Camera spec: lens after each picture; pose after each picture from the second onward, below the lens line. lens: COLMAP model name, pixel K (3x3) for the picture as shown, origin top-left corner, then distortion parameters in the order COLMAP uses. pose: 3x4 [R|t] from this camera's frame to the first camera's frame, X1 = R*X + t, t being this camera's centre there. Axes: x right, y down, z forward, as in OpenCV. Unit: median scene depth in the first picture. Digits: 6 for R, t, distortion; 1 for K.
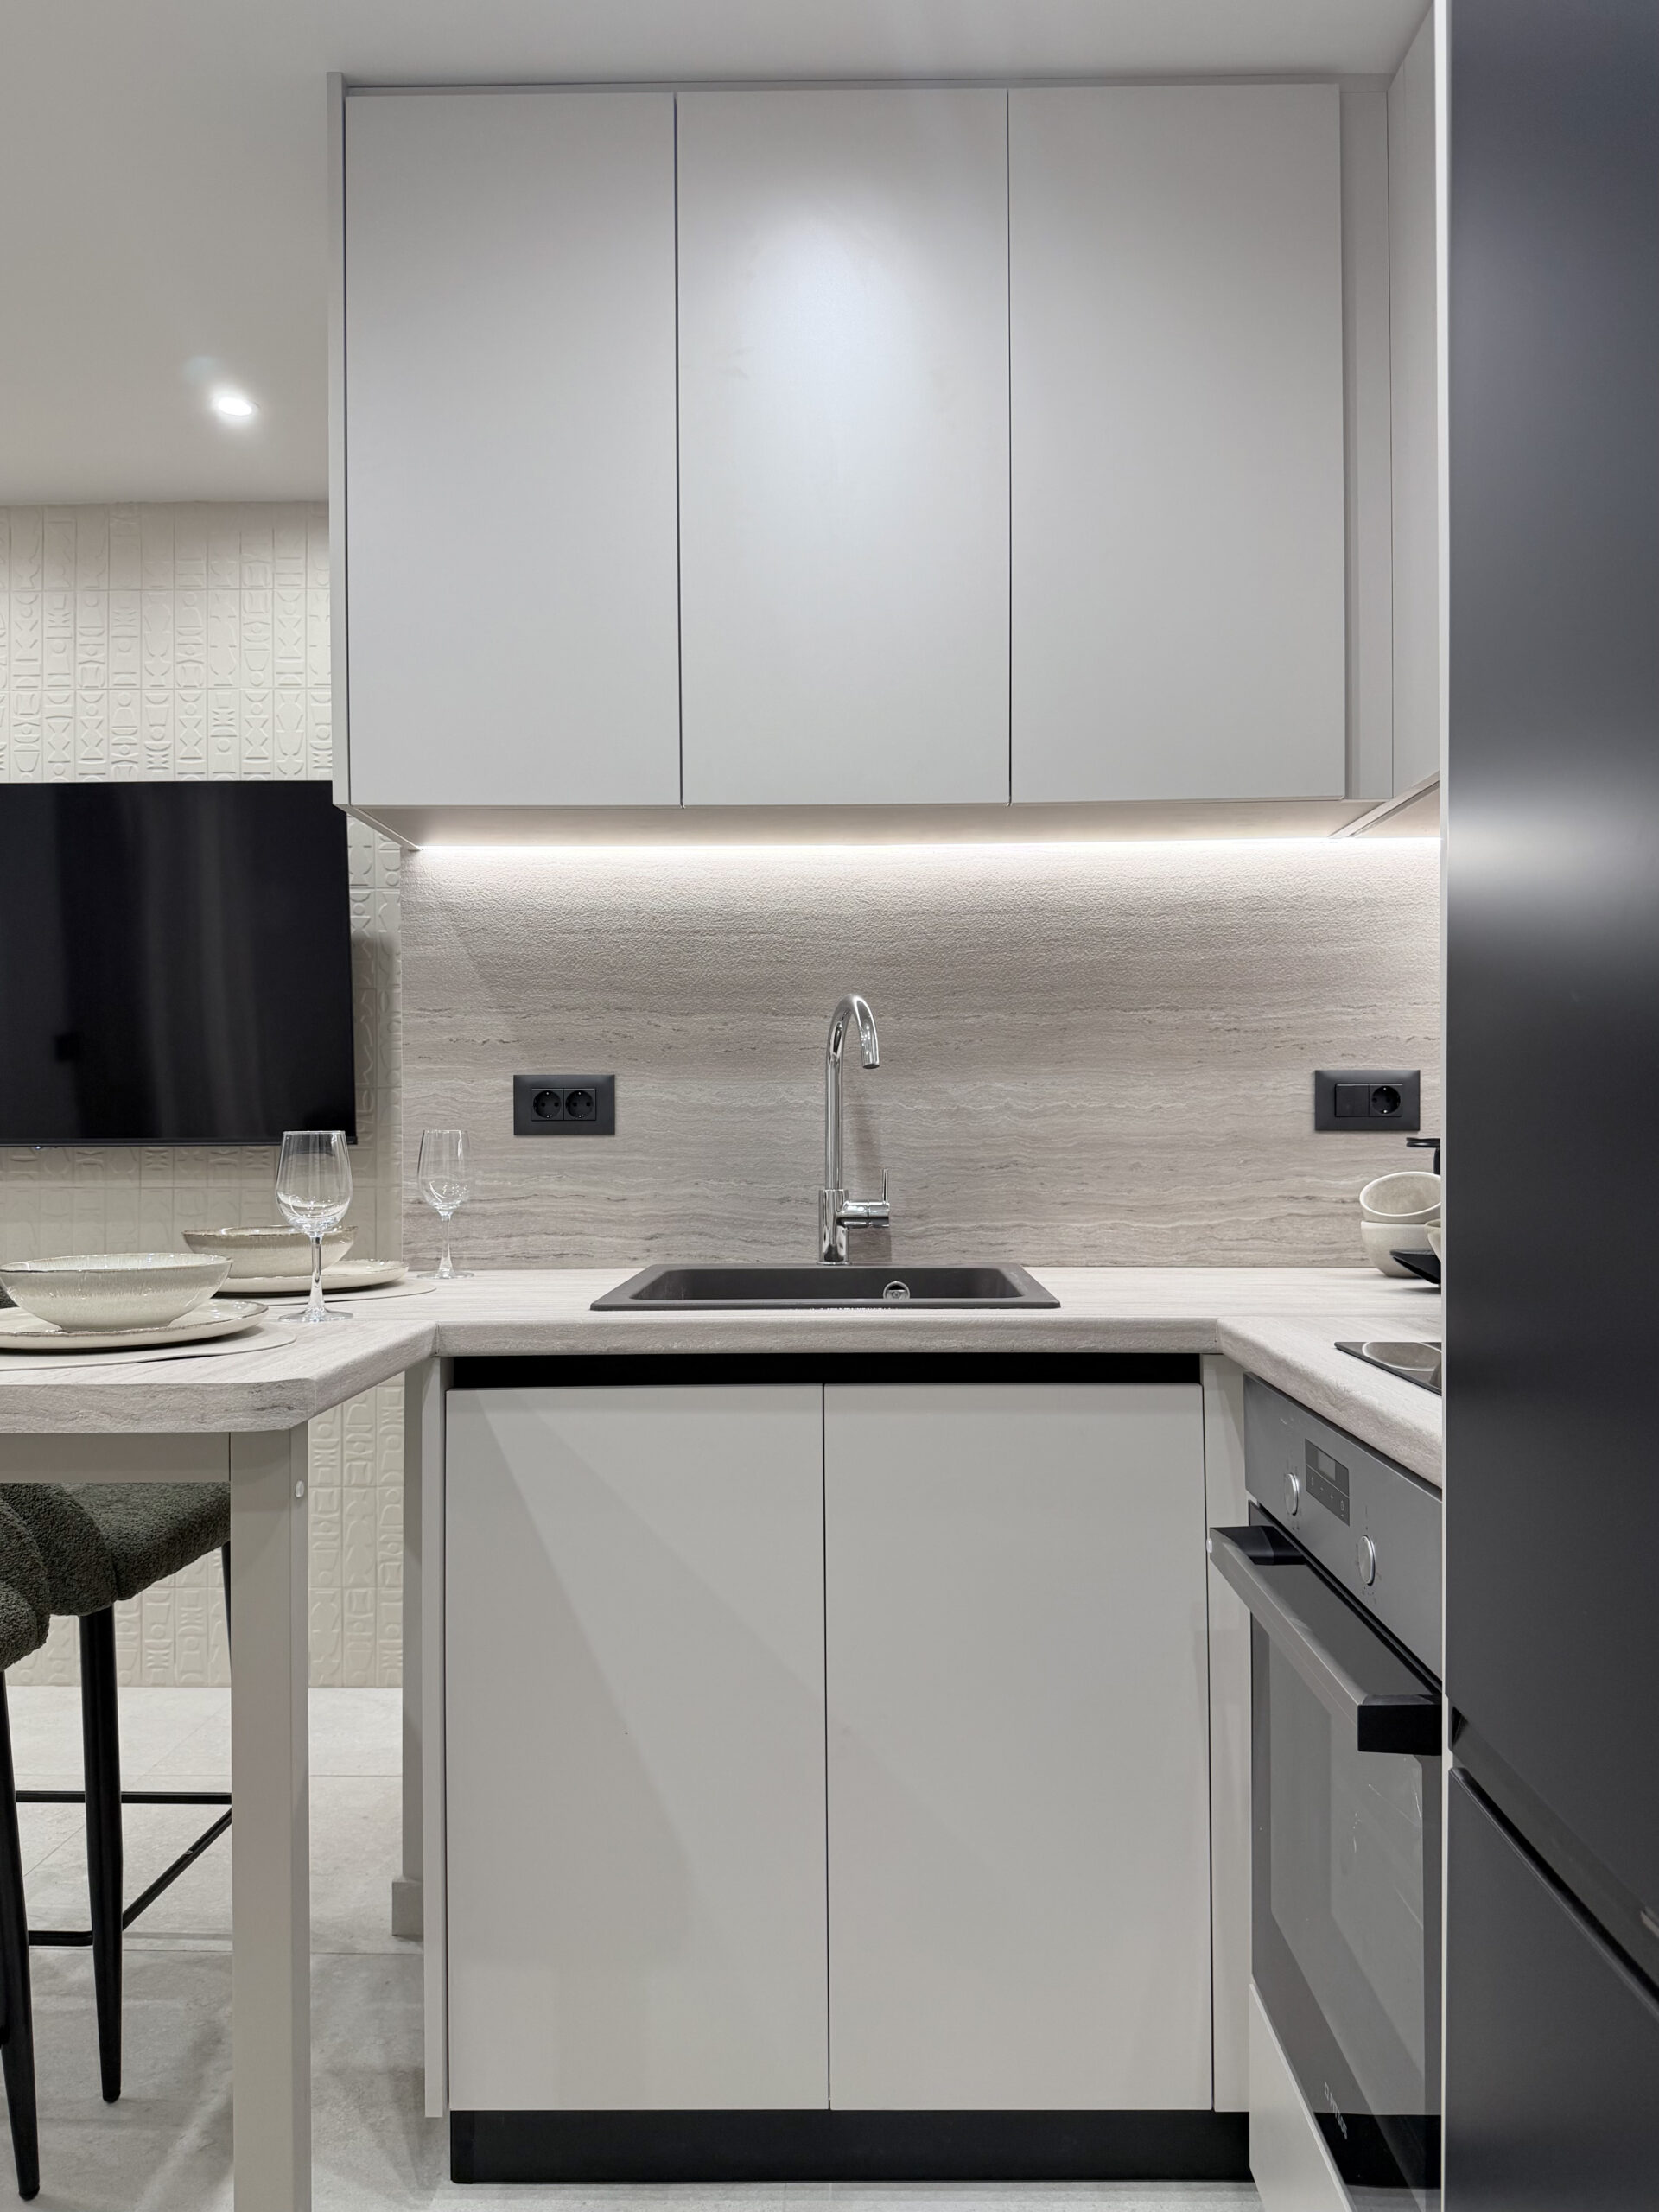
lens RADIAL K [[1578.3, 0, 814.5], [0, 1578.3, 1097.7], [0, 0, 1]] dist [0.081333, -0.094572]
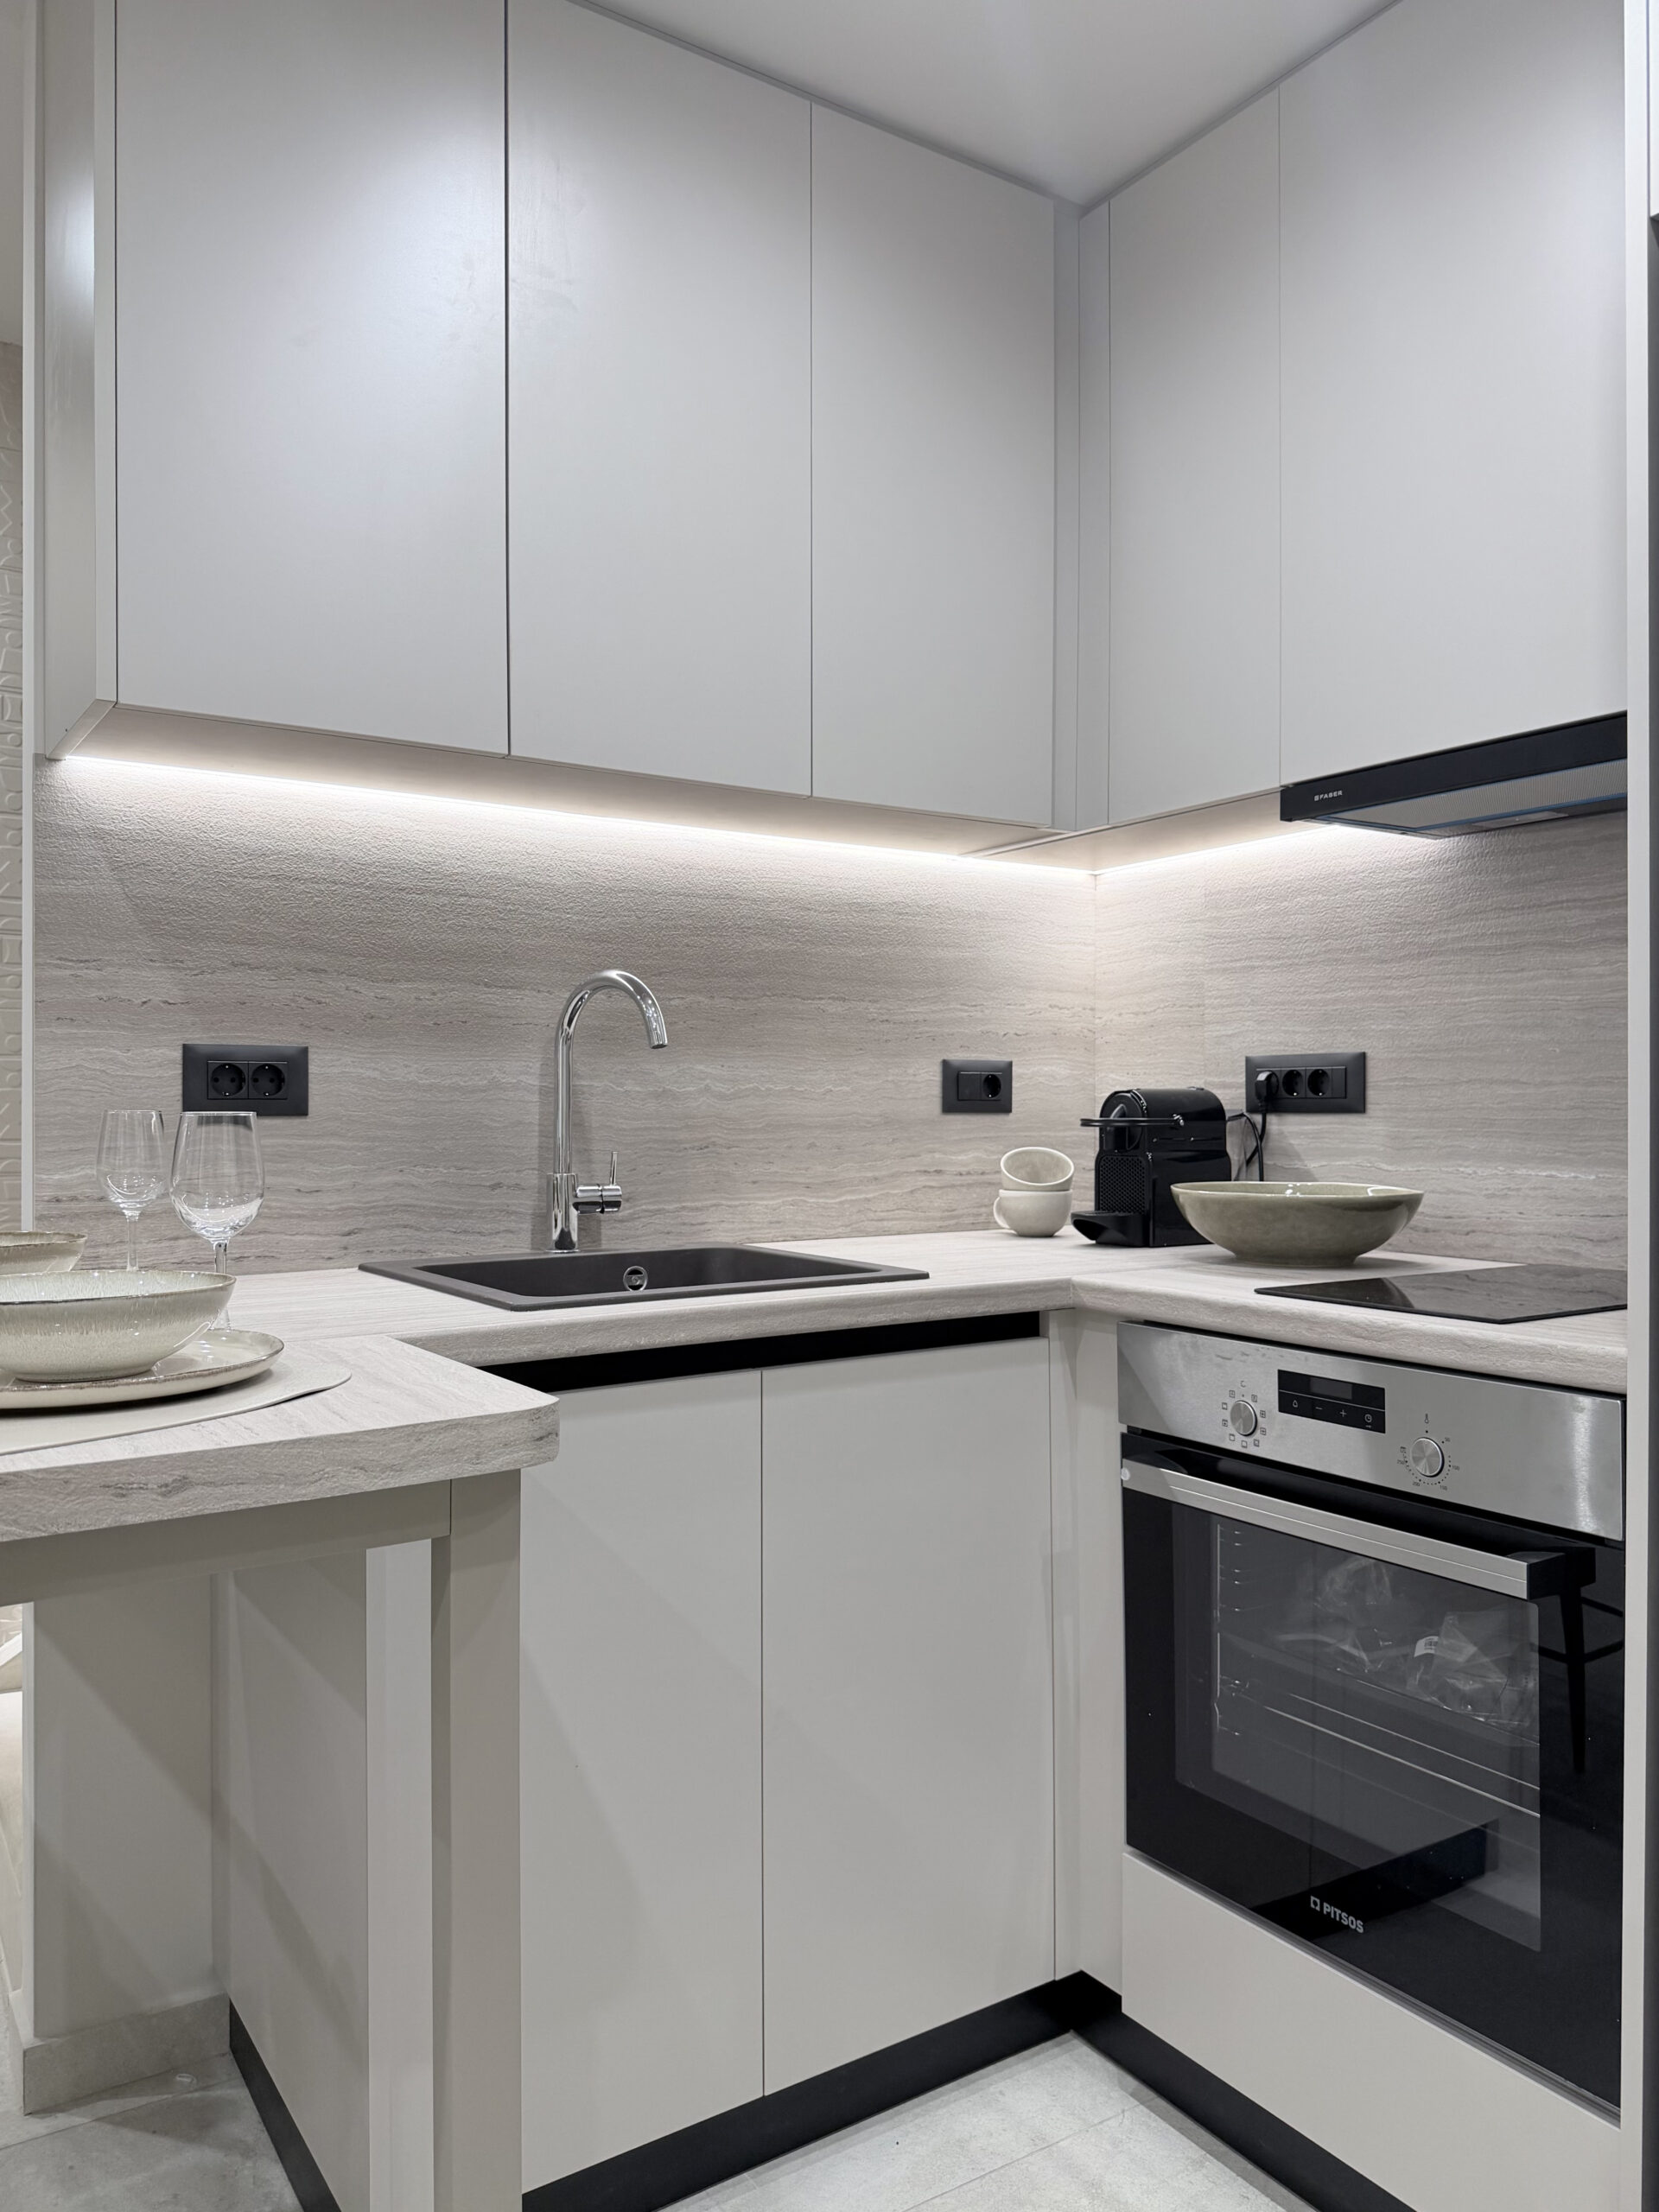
lens RADIAL K [[1578.3, 0, 842.8], [0, 1578.3, 1082.5], [0, 0, 1]] dist [0.081333, -0.094572]
pose [[0.811849, 0.012787, 0.583727, -0.399743], [-0.014141, 0.999898, -0.002238, 0.002911], [-0.583696, -0.006438, 0.811947, 0.124641]]
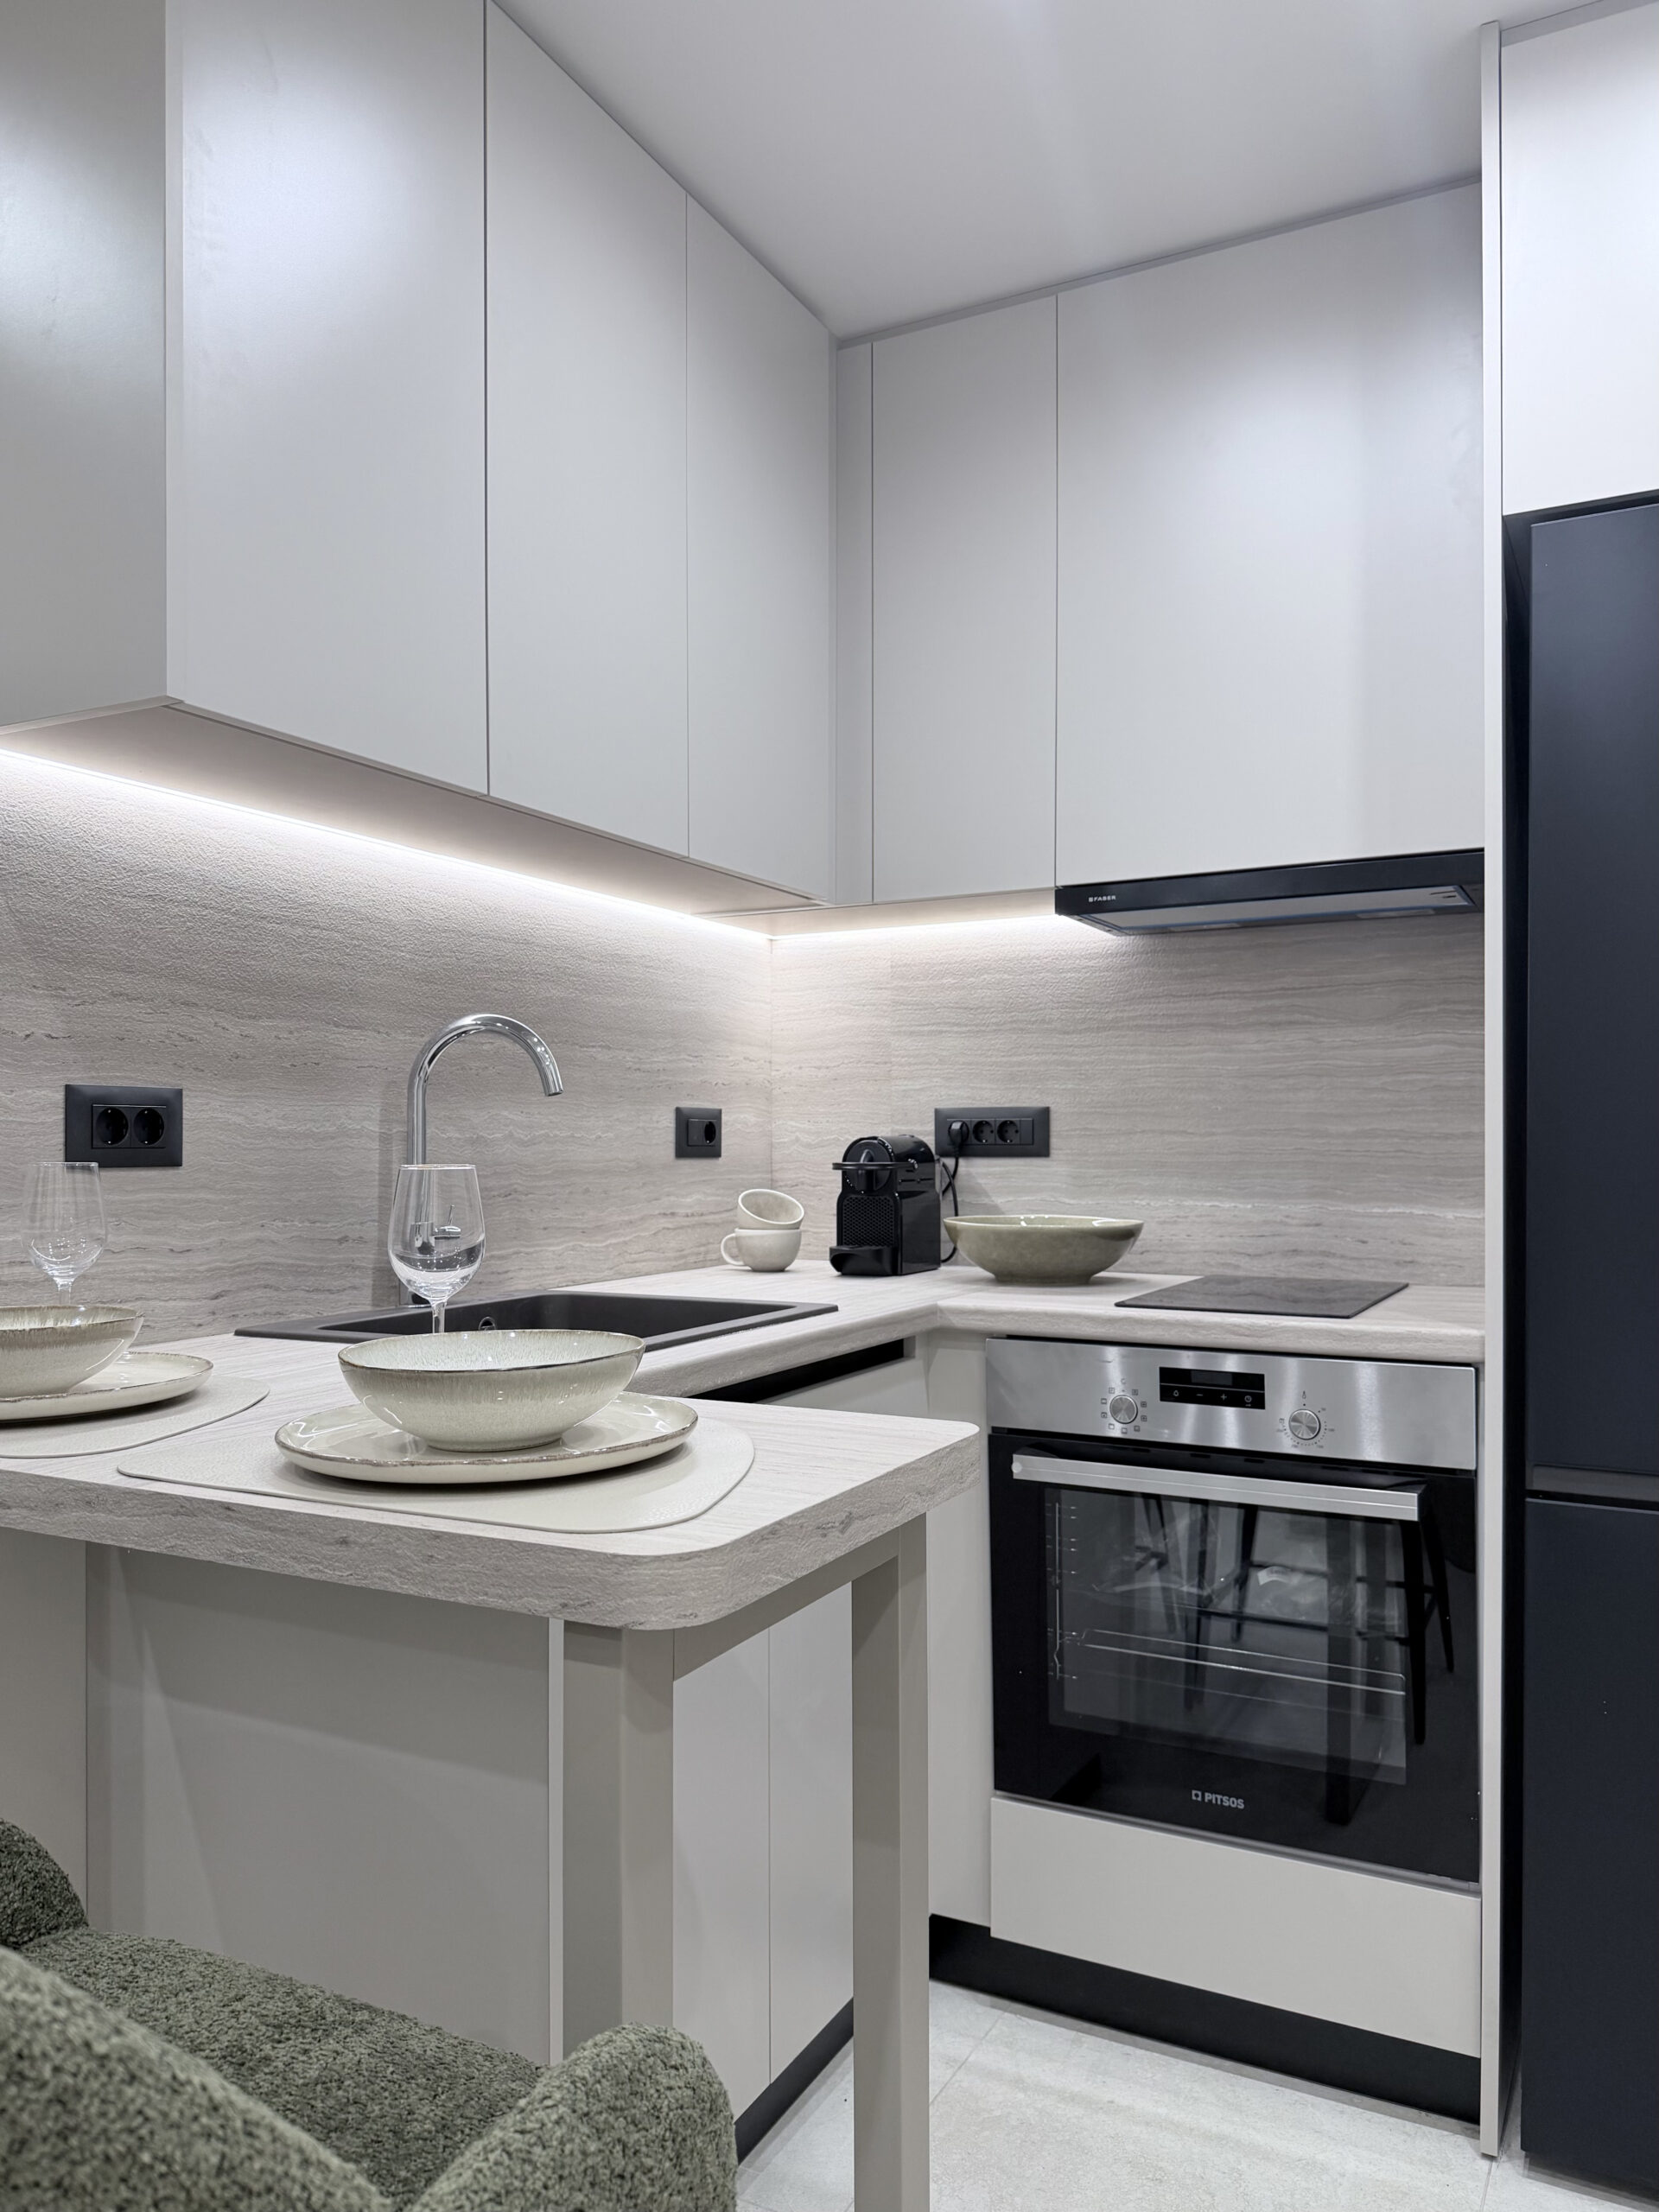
lens RADIAL K [[1578.3, 0, 851.6], [0, 1578.3, 1109.3], [0, 0, 1]] dist [0.081333, -0.094572]
pose [[0.423900, 0.023836, 0.905395, -0.699195], [-0.018846, 0.999669, -0.017494, 0.002897], [-0.905513, -0.009648, 0.424209, 0.375817]]
